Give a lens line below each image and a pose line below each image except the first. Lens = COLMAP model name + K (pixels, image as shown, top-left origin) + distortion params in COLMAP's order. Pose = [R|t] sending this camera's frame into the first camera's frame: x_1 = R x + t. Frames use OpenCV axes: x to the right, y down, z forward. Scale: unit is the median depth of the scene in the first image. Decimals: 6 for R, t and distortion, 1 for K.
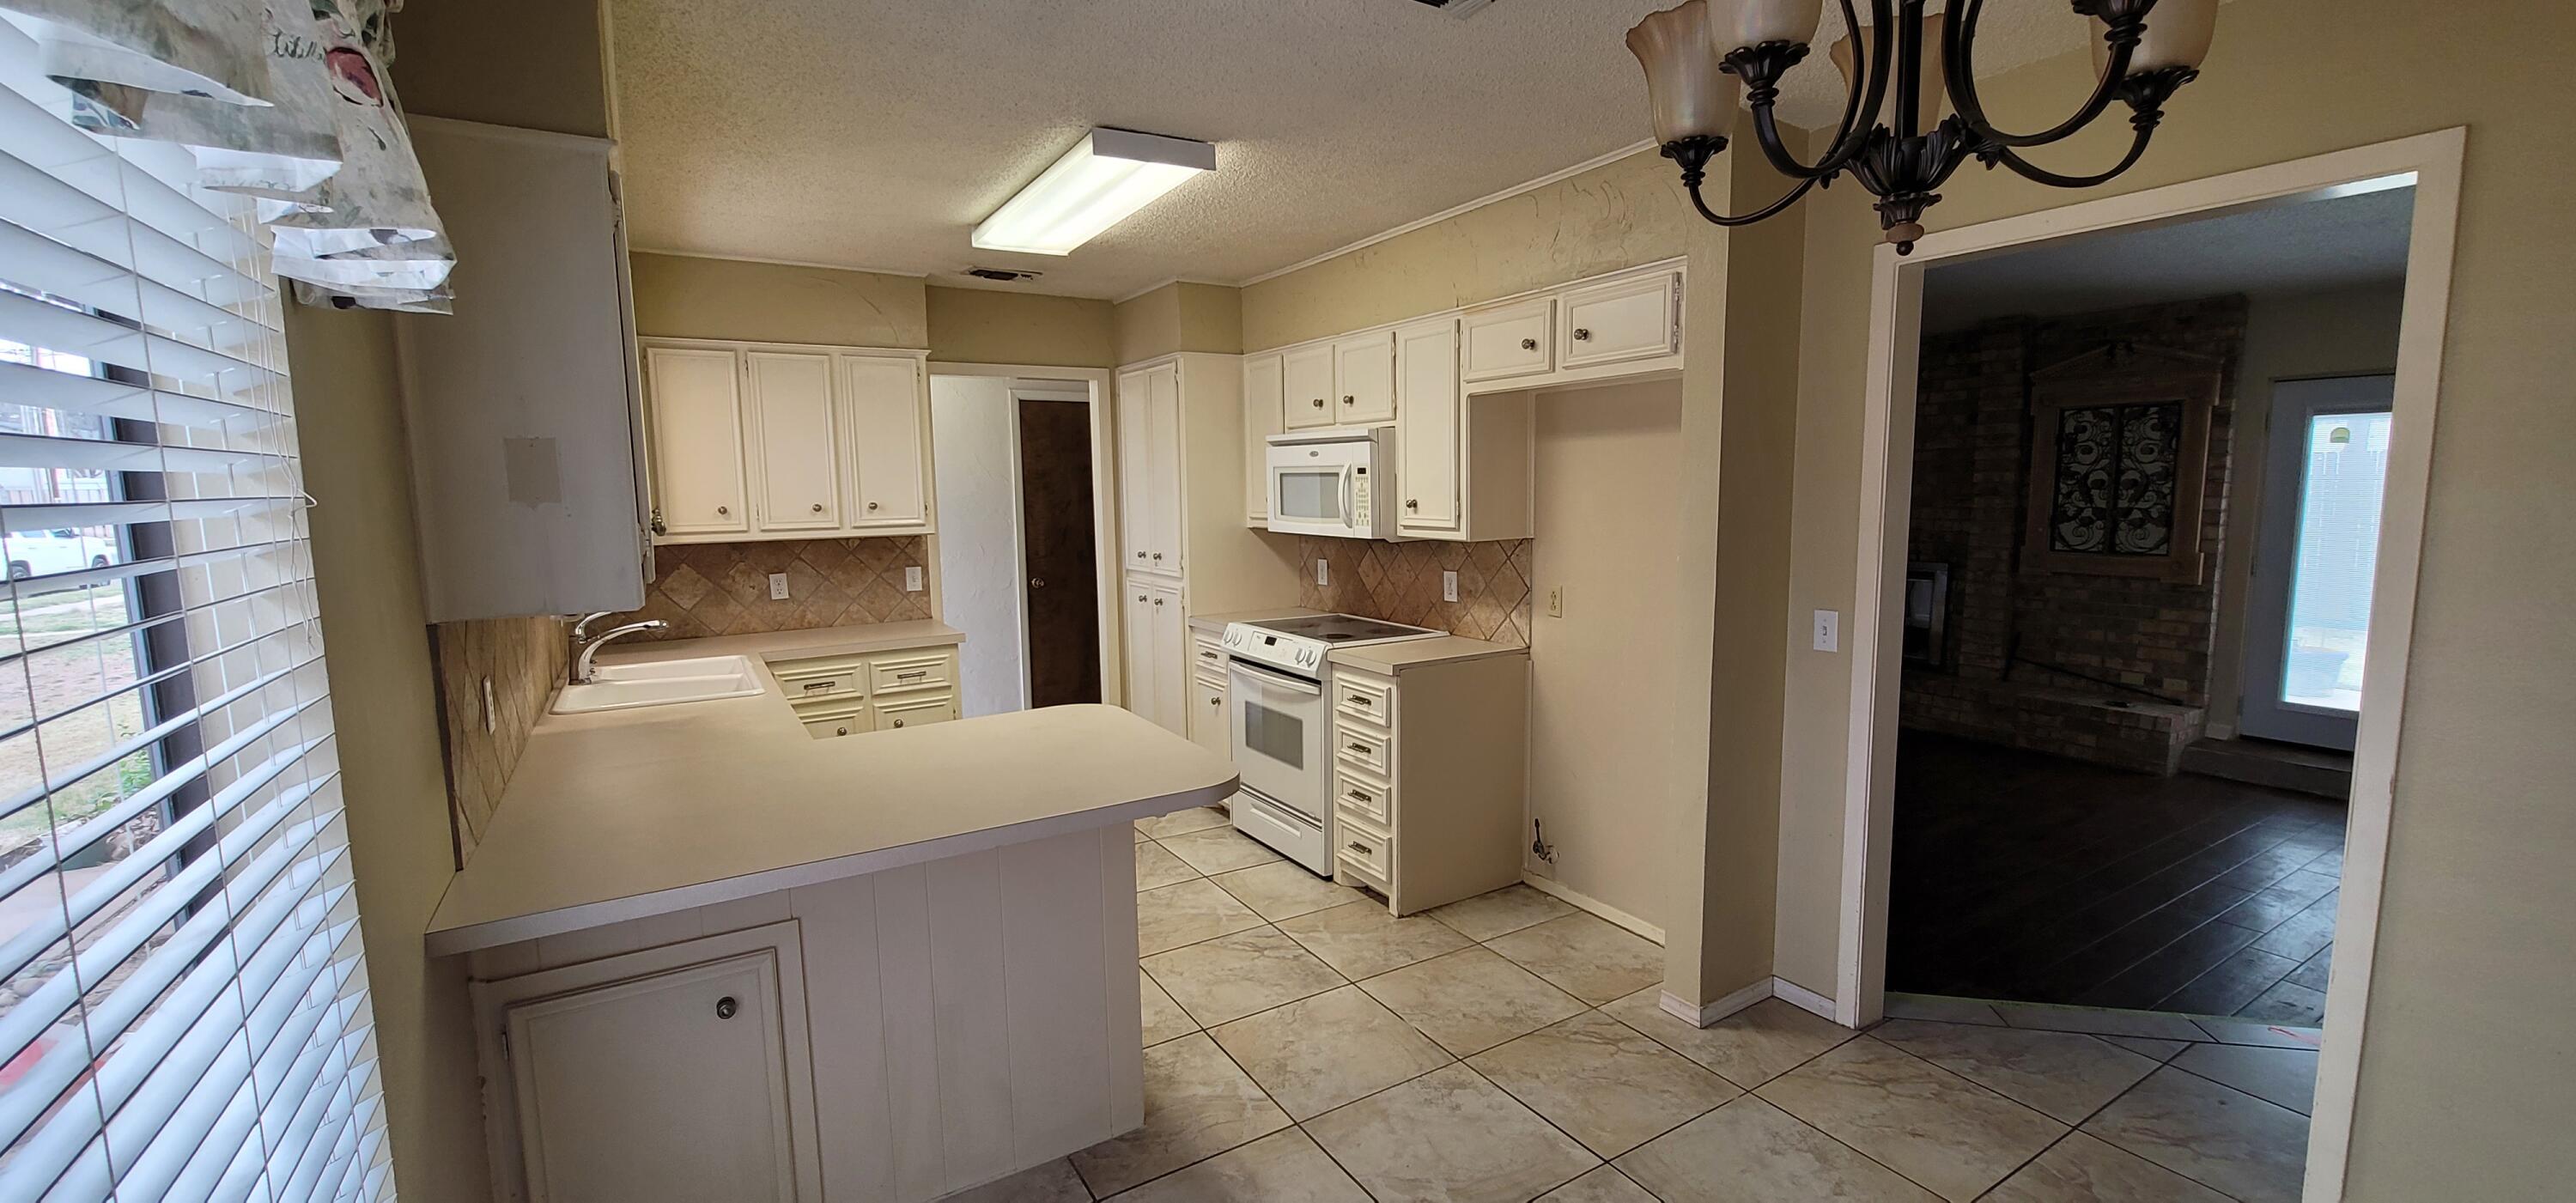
lens RADIAL K [[1048.0, 0, 1301.7], [0, 1048.0, 613.0], [0, 0, 1]] dist [-0.004033, 0.000411]
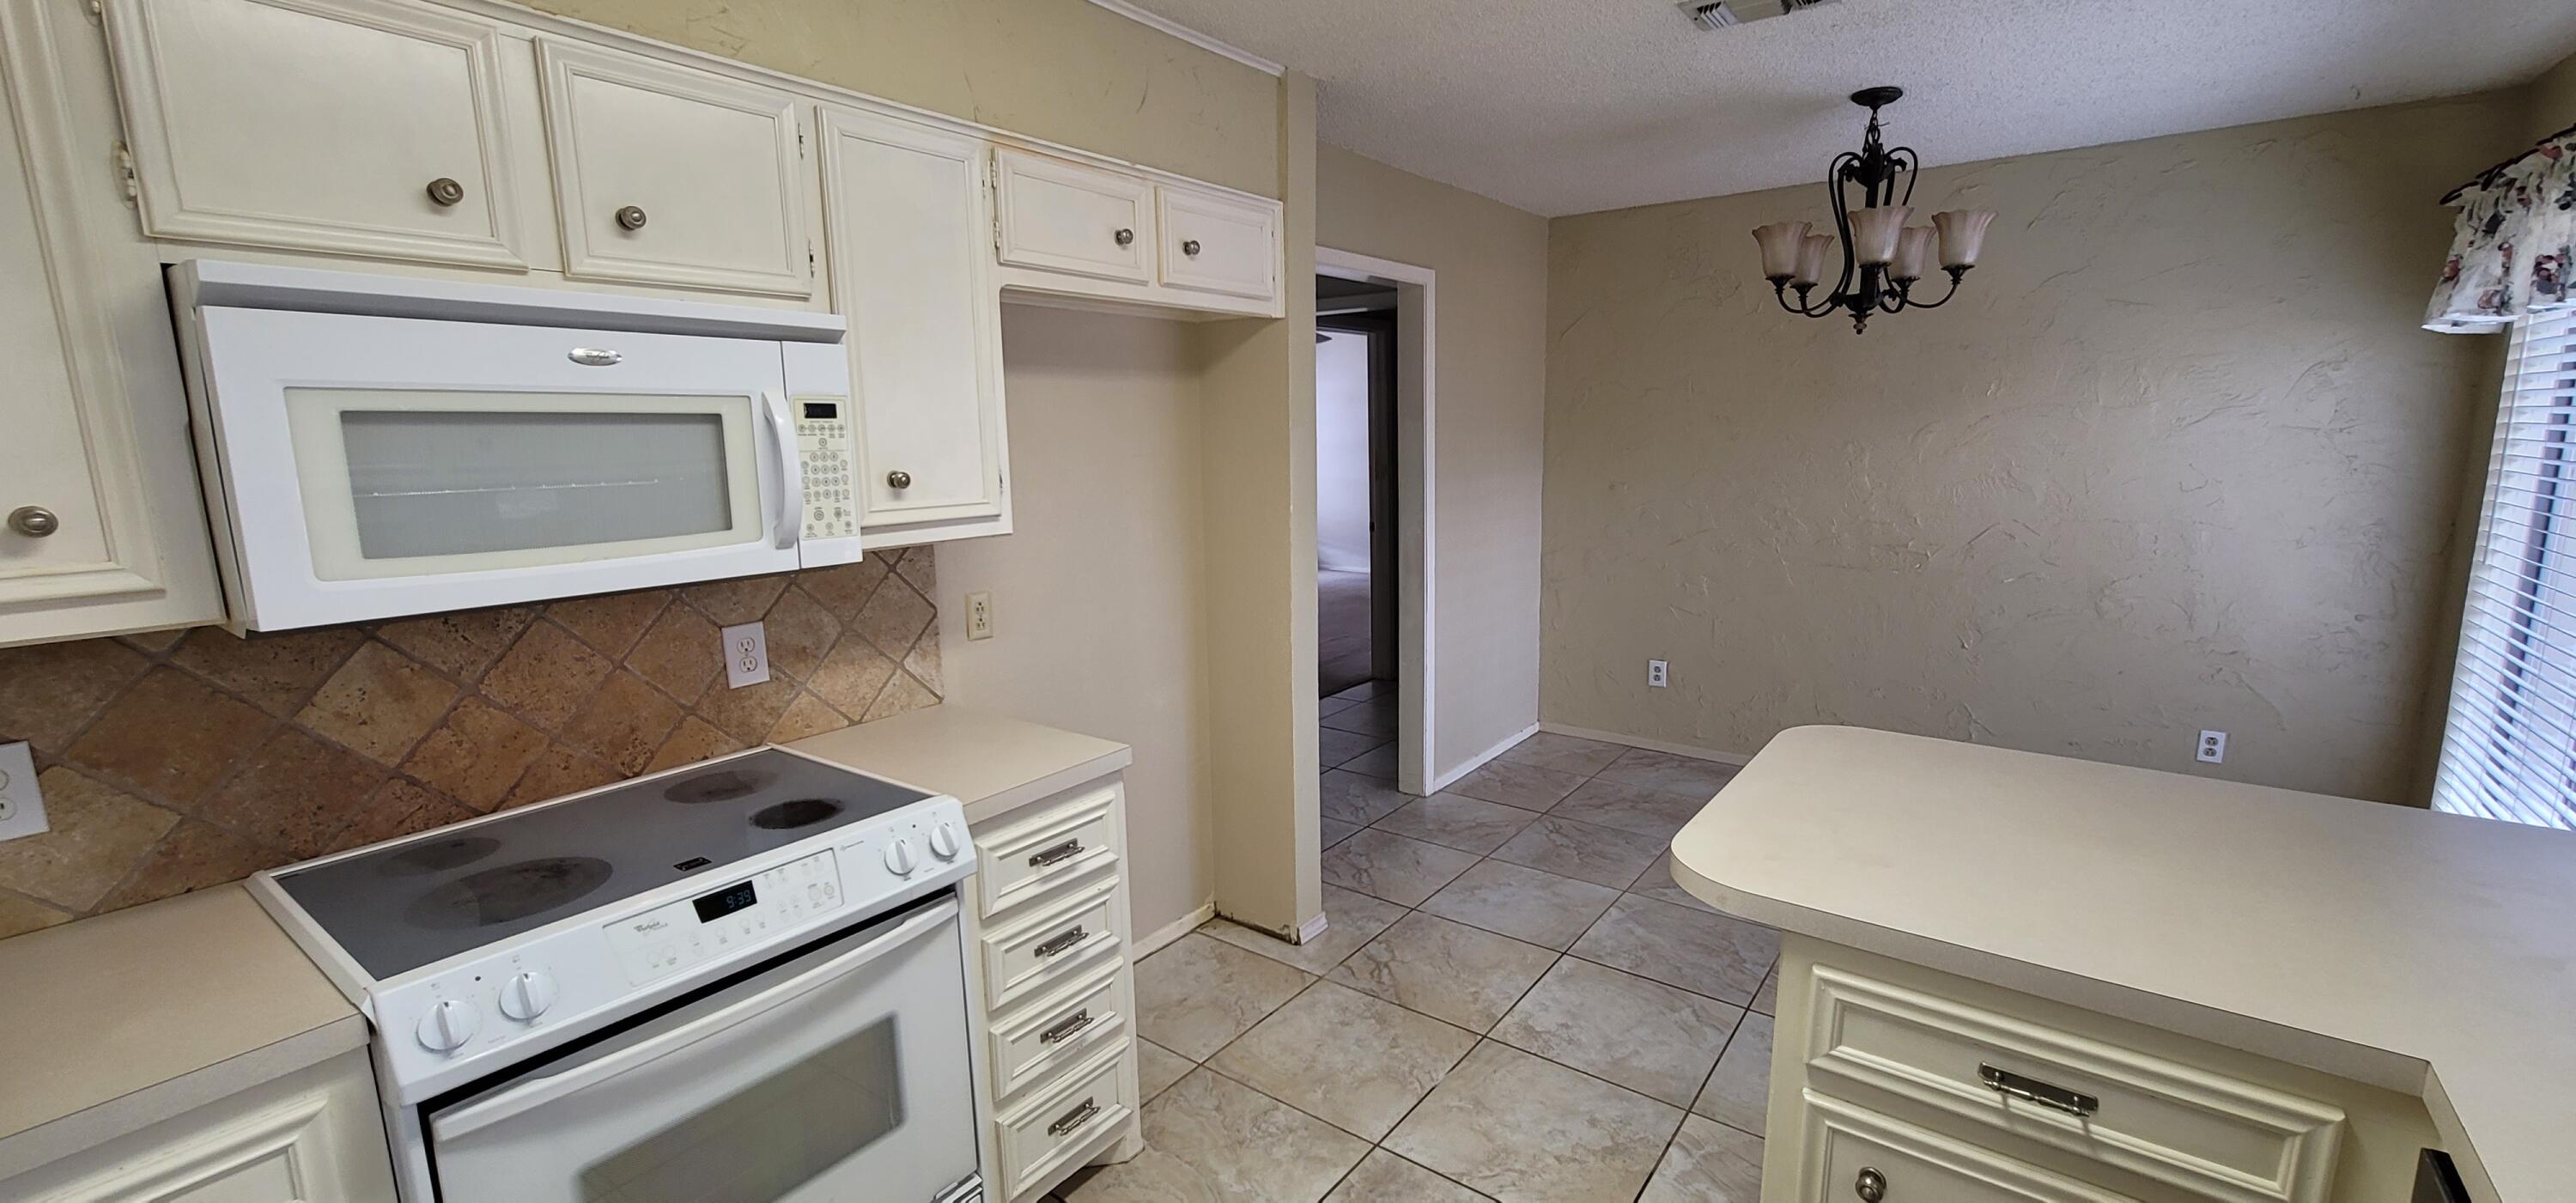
lens RADIAL K [[1048.0, 0, 1301.7], [0, 1048.0, 613.0], [0, 0, 1]] dist [-0.004033, 0.000411]
pose [[-0.370406, -0.143233, 0.917760, -0.404852], [0.137865, 0.968619, 0.206813, -0.111087], [-0.918582, 0.203132, -0.339036, 0.932183]]
